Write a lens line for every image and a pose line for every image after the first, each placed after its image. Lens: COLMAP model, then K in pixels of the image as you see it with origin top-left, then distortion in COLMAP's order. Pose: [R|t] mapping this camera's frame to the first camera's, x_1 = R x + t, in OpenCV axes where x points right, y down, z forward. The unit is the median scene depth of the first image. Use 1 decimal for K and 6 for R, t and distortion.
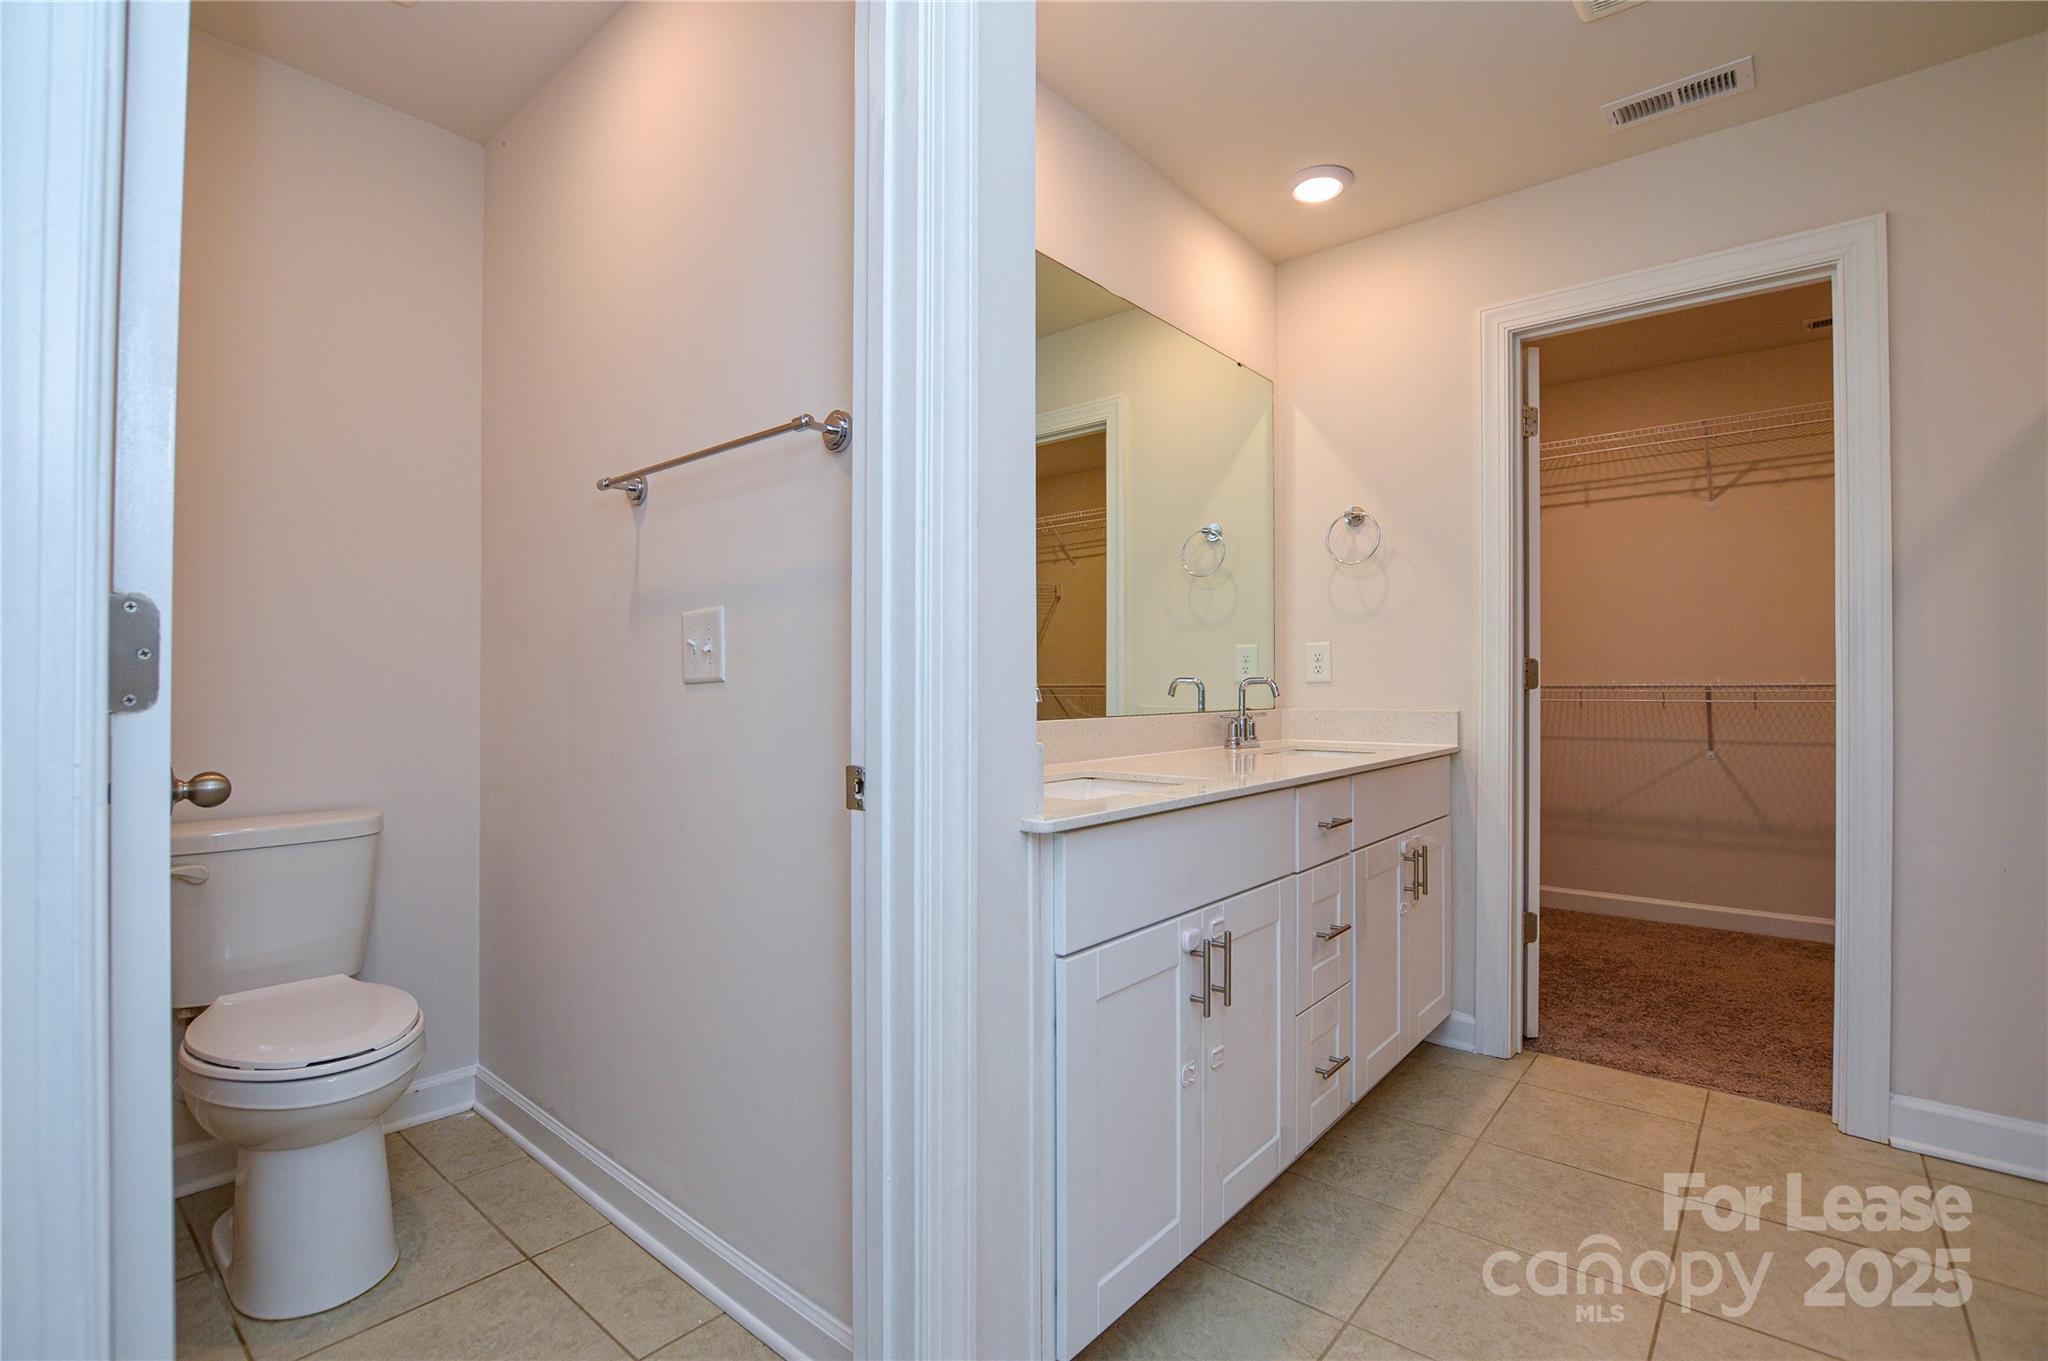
lens RADIAL K [[912.8, 0, 1020.4], [0, 912.8, 680.6], [0, 0, 1]] dist [-0.028338, 0.001495]
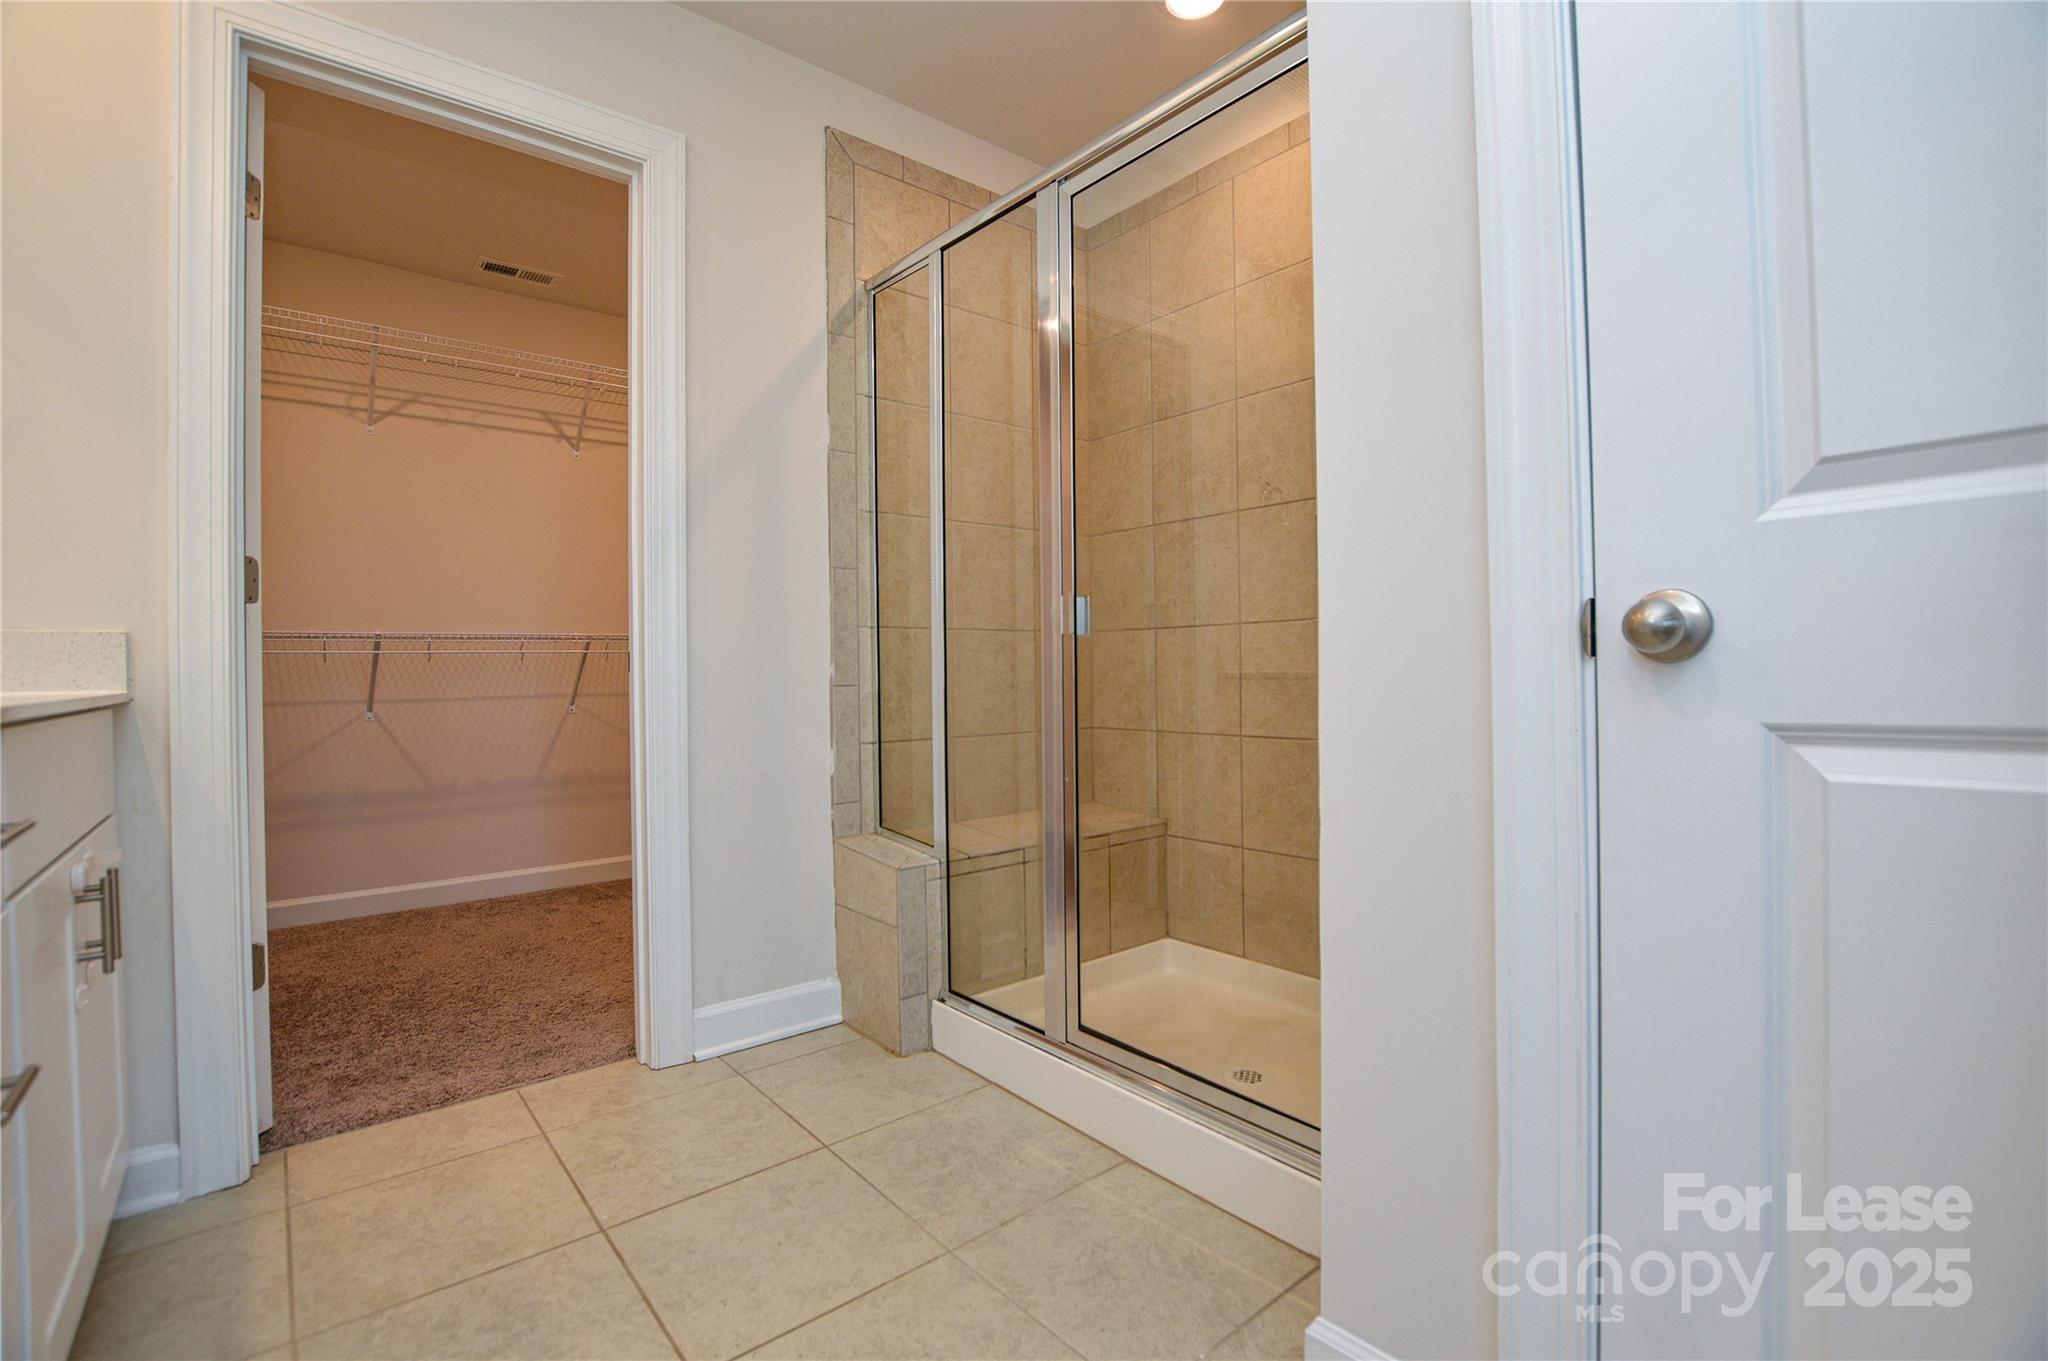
lens RADIAL K [[912.8, 0, 1020.4], [0, 912.8, 680.6], [0, 0, 1]] dist [-0.028338, 0.001495]
pose [[0.167831, -0.009910, 0.985766, 0.022297], [0.002659, 0.999950, 0.009600, 0.062674], [-0.985812, 0.001010, 0.167849, 0.354023]]
